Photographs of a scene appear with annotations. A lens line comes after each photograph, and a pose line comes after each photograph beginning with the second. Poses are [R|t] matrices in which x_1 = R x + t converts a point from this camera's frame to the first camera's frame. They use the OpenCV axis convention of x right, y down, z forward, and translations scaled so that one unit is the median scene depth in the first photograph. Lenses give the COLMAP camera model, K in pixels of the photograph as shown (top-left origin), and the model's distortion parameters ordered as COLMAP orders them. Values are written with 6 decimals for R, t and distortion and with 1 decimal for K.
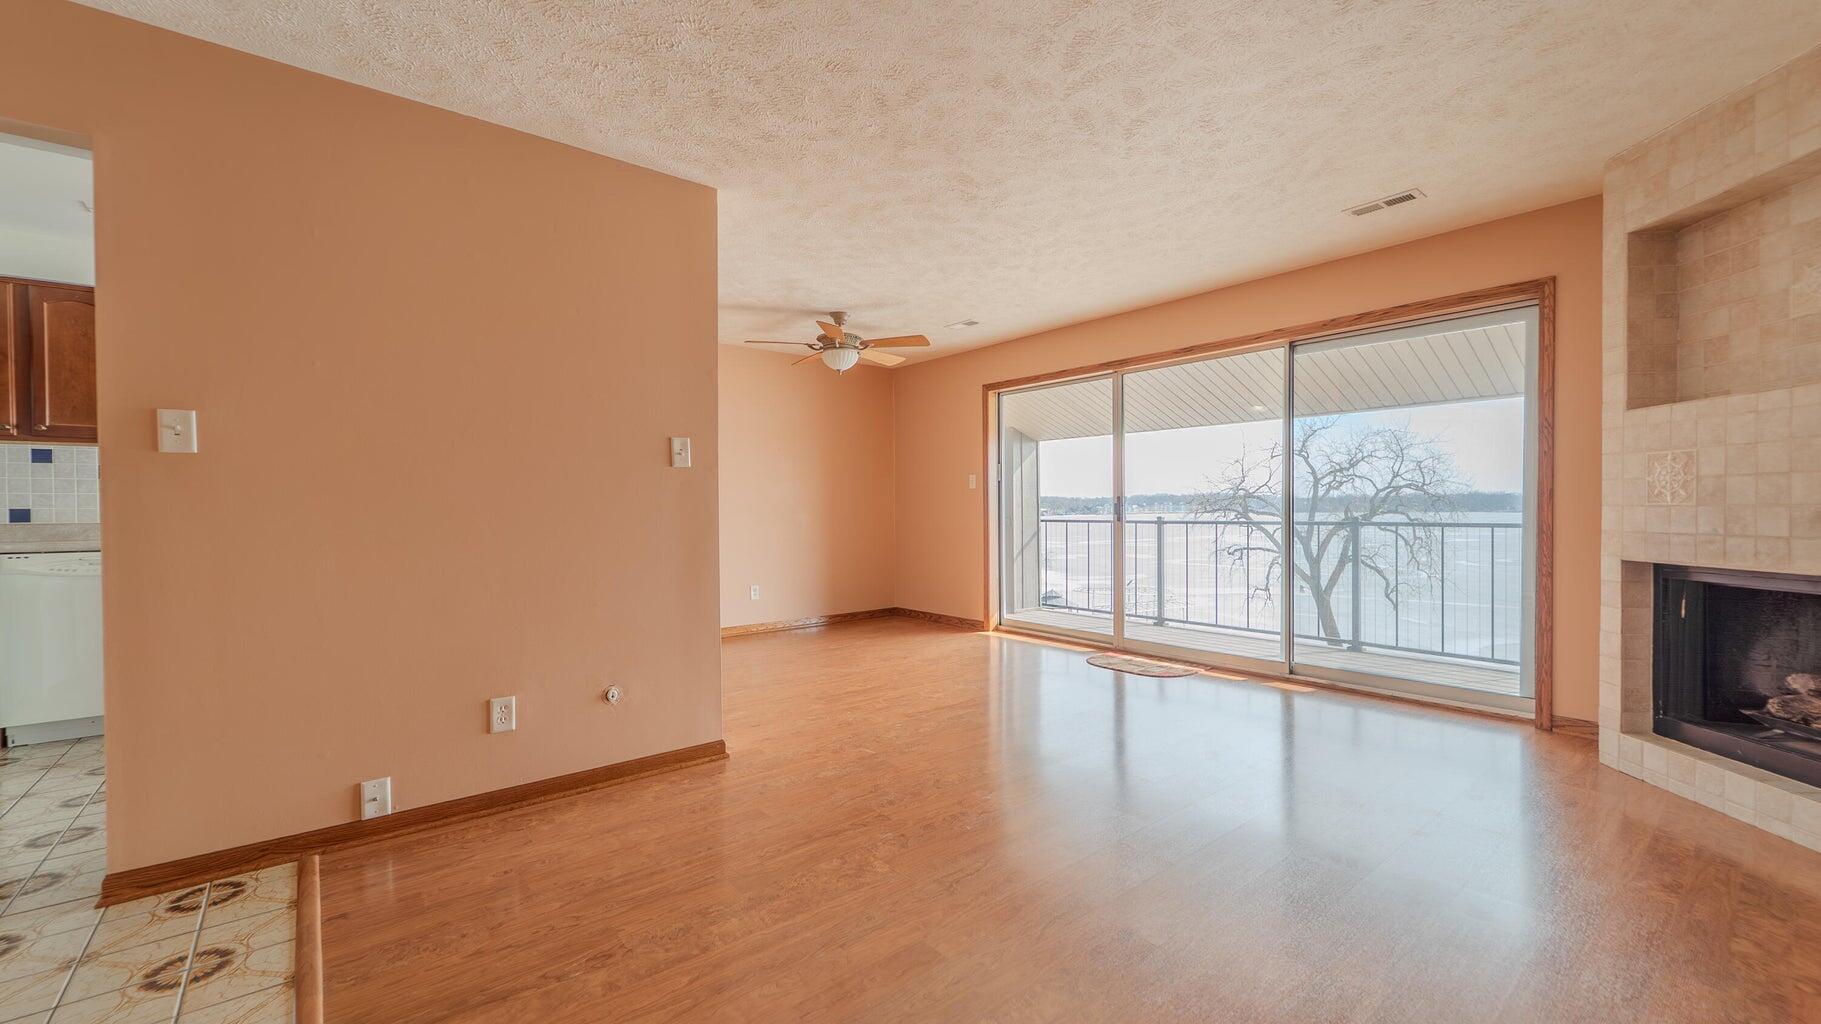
lens RADIAL K [[732.7, 0, 909.7], [0, 732.7, 518.3], [0, 0, 1]] dist [0.000135, -0.000483]
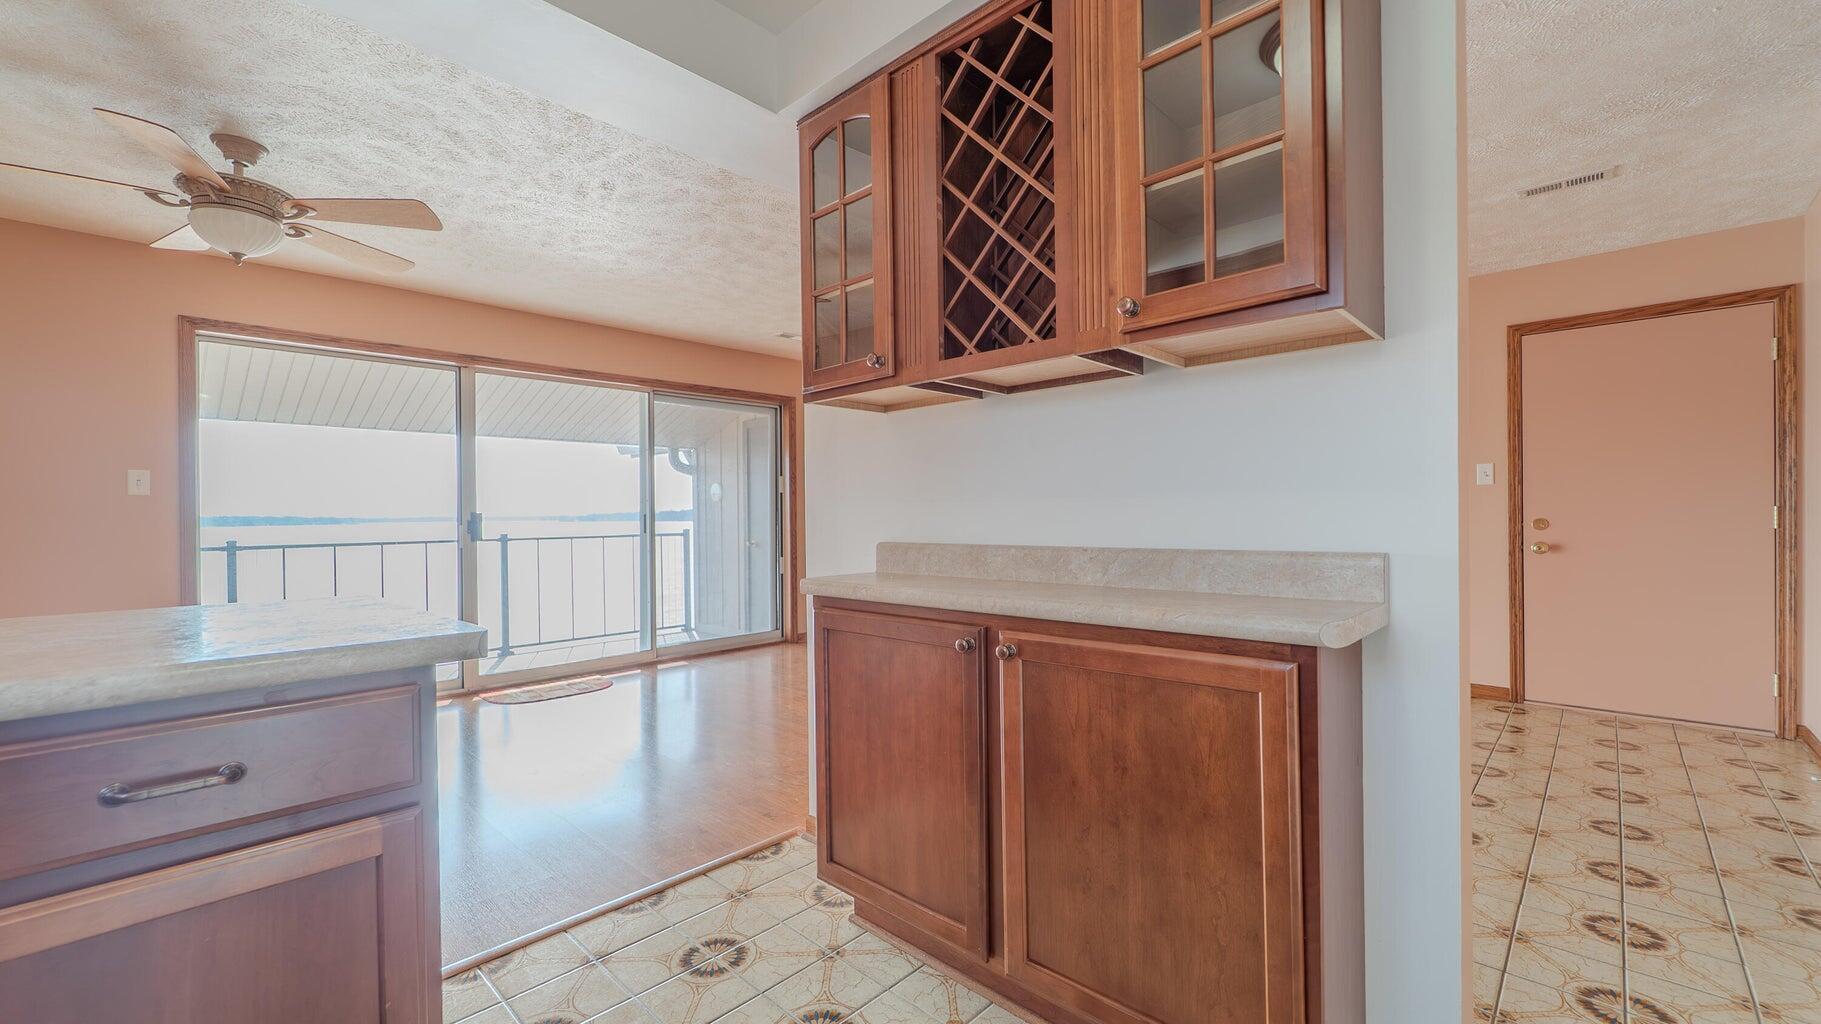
lens RADIAL K [[732.7, 0, 909.7], [0, 732.7, 518.3], [0, 0, 1]] dist [0.000135, -0.000483]
pose [[-0.124011, 0.004922, 0.992269, -0.799216], [0.025918, 0.999663, -0.001719, -0.010206], [-0.991942, 0.025505, -0.124096, 0.755036]]
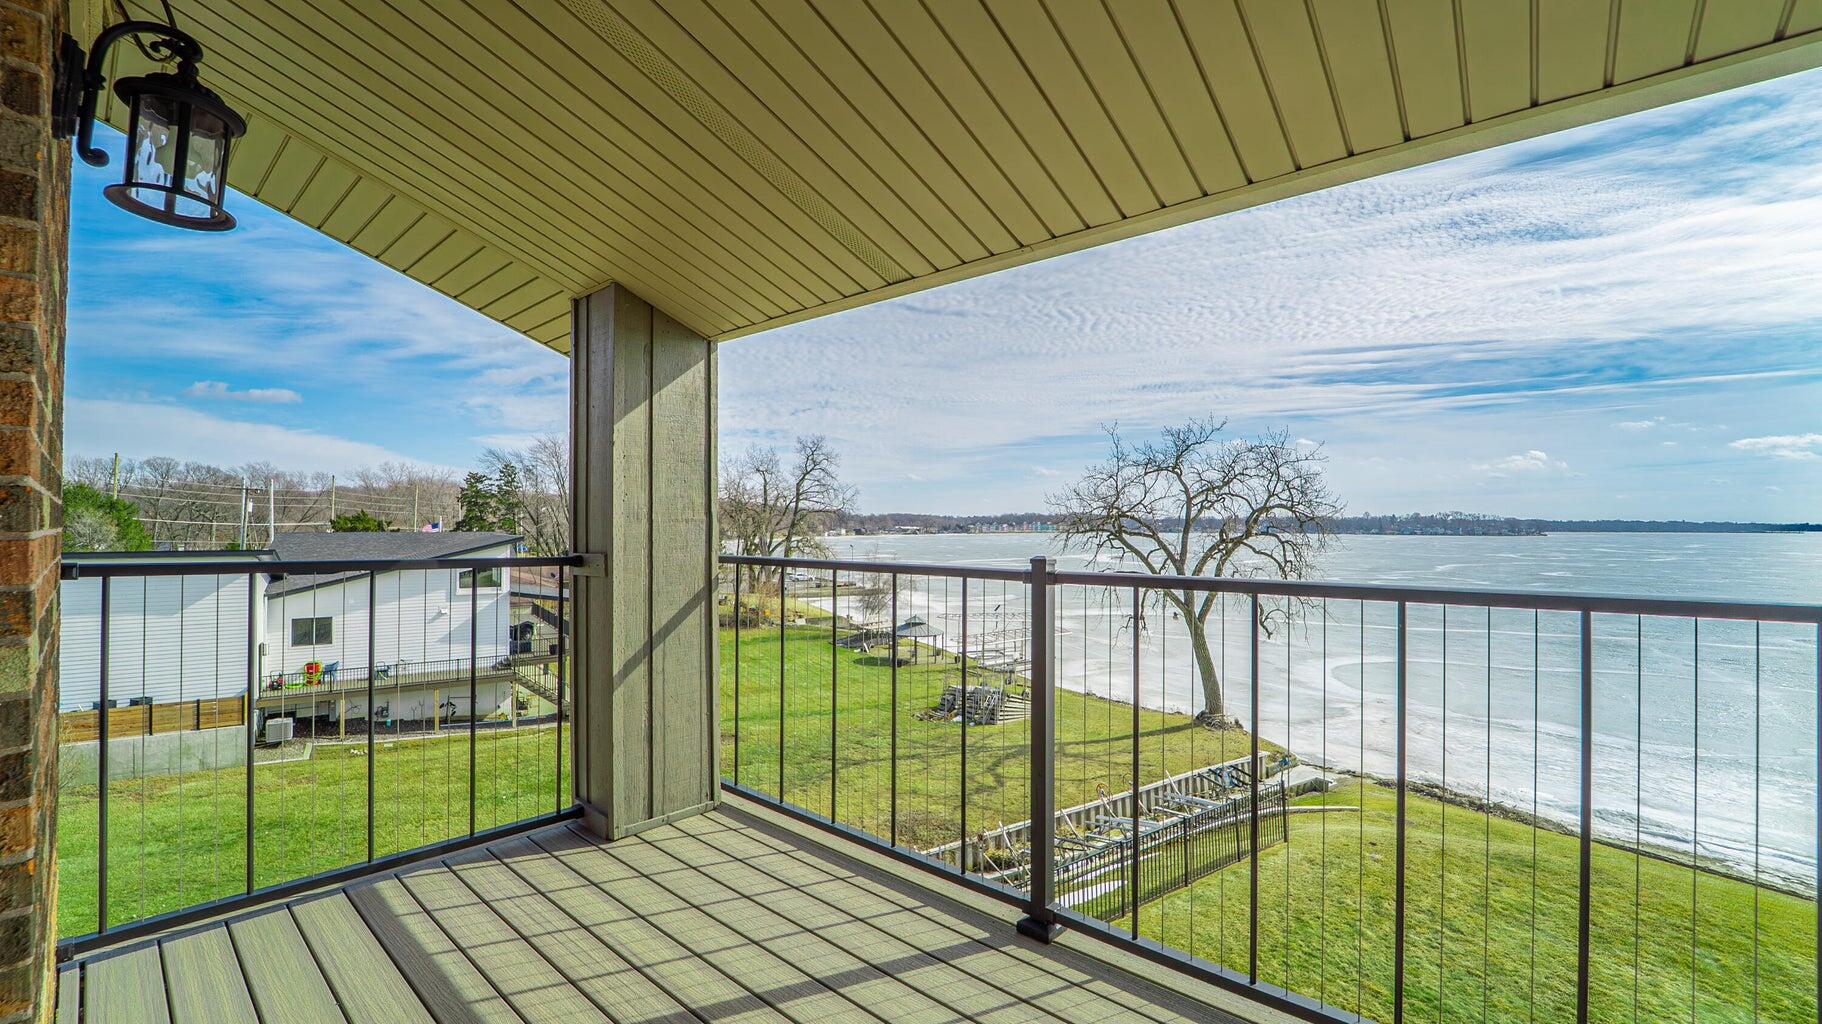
lens RADIAL K [[731.0, 0, 916.4], [0, 731.0, 516.1], [0, 0, 1]] dist [0.001750, -0.000356]
pose [[0.984329, 0.012602, 0.175892, 0.411097], [-0.007995, 0.999607, -0.026874, -0.020356], [-0.176161, 0.025047, 0.984043, 1.230036]]
